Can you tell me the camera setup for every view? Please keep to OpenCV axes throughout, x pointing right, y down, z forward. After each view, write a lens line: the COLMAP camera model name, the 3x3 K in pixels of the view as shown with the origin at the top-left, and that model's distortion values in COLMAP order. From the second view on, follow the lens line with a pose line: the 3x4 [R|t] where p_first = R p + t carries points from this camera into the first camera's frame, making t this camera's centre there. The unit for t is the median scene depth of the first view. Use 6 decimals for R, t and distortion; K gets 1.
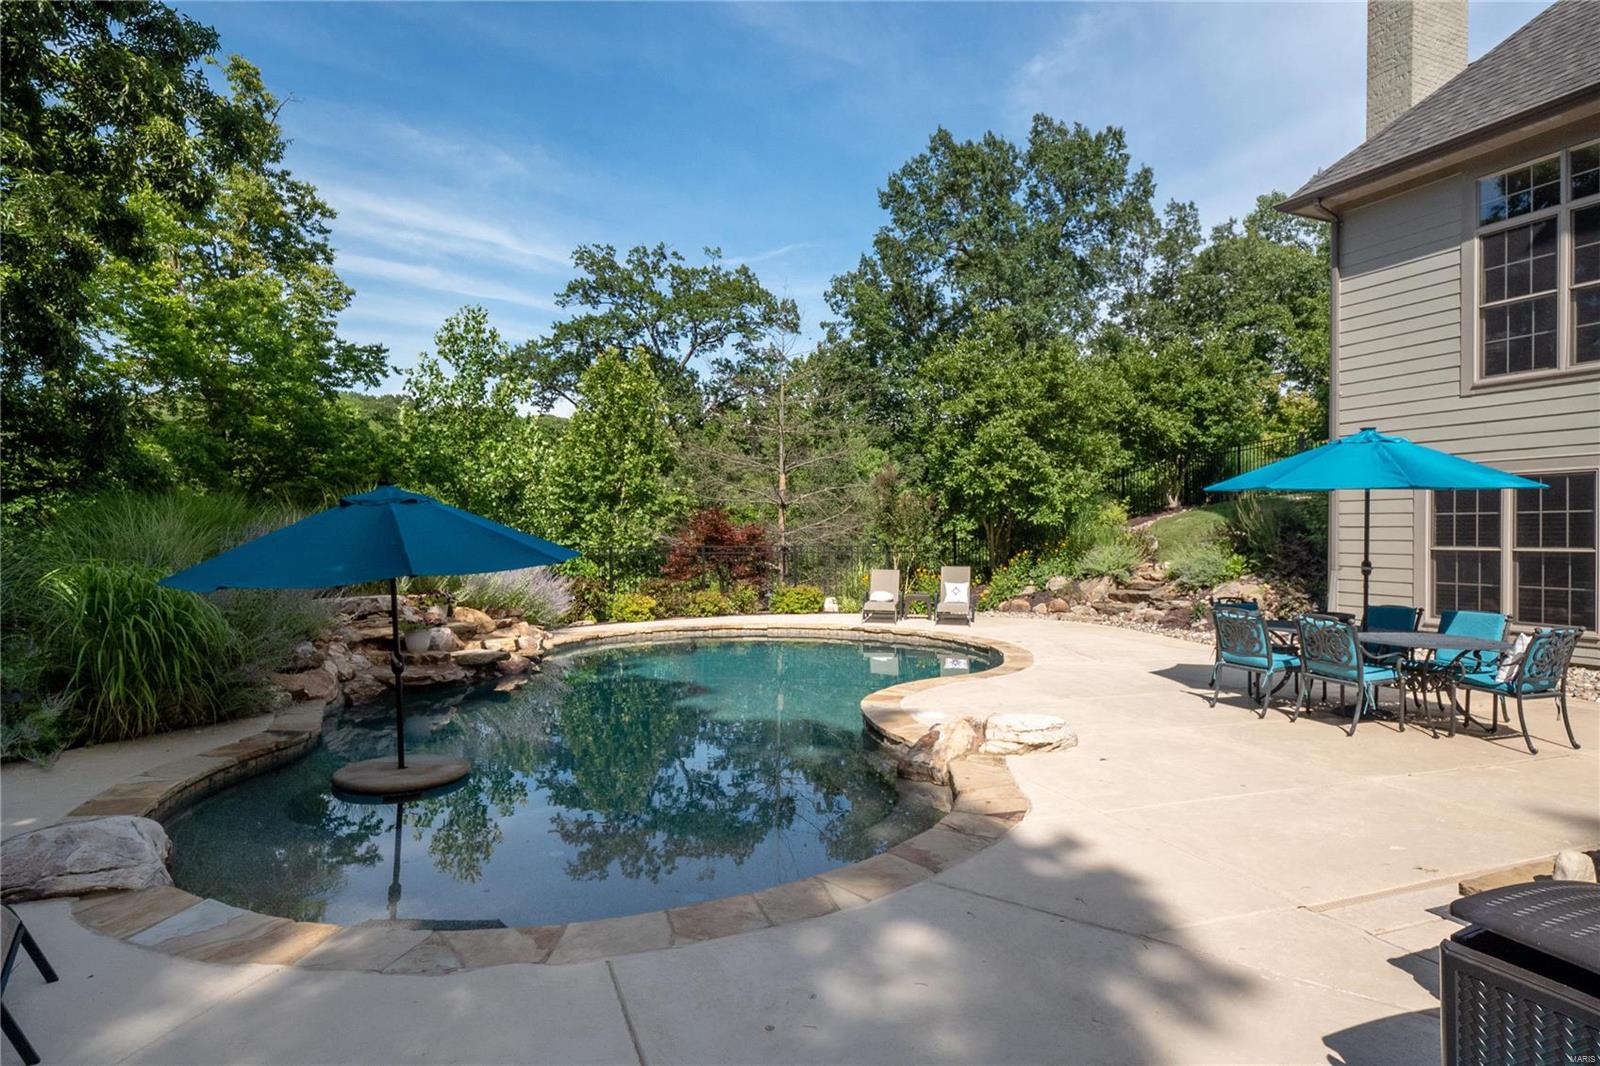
lens RADIAL K [[893.0, 0, 800.0], [0, 893.0, 533.0], [0, 0, 1]] dist [-0.002164, 0.001061]
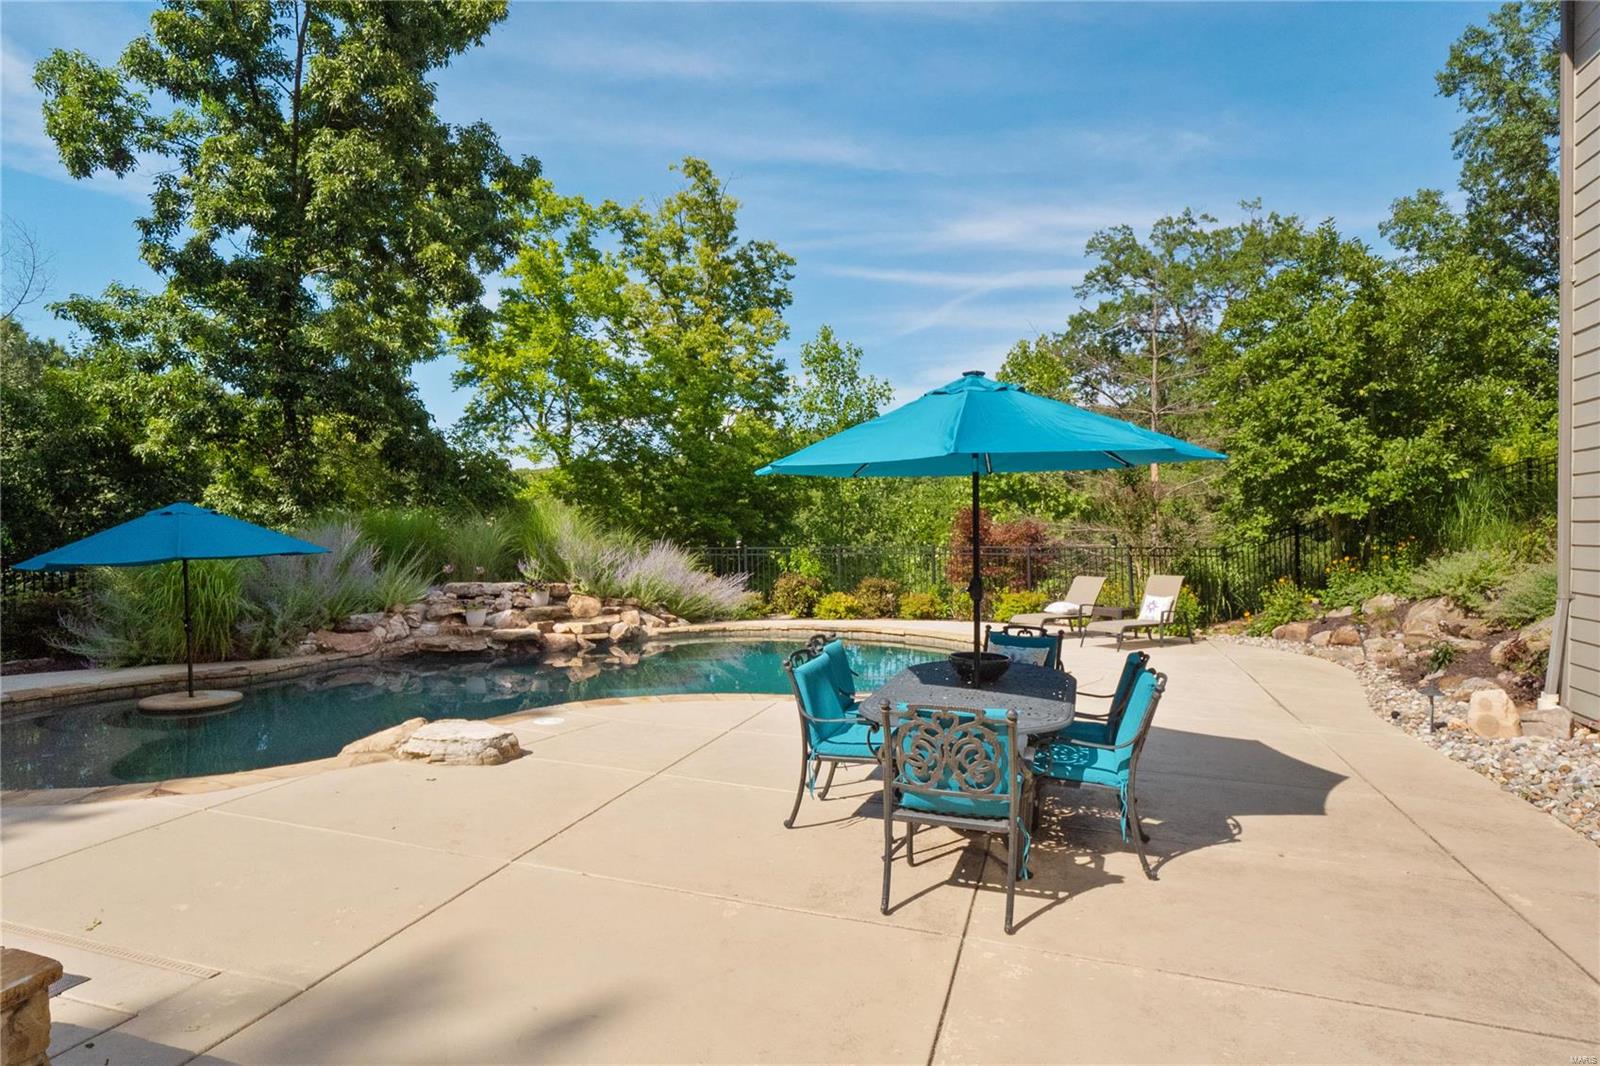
lens RADIAL K [[893.0, 0, 800.0], [0, 893.0, 533.0], [0, 0, 1]] dist [-0.002164, 0.001061]
pose [[0.749469, -0.000200, -0.662039, 0.265048], [0.002295, 0.999995, 0.002296, -0.001200], [0.662036, -0.003240, 0.749465, 0.118749]]
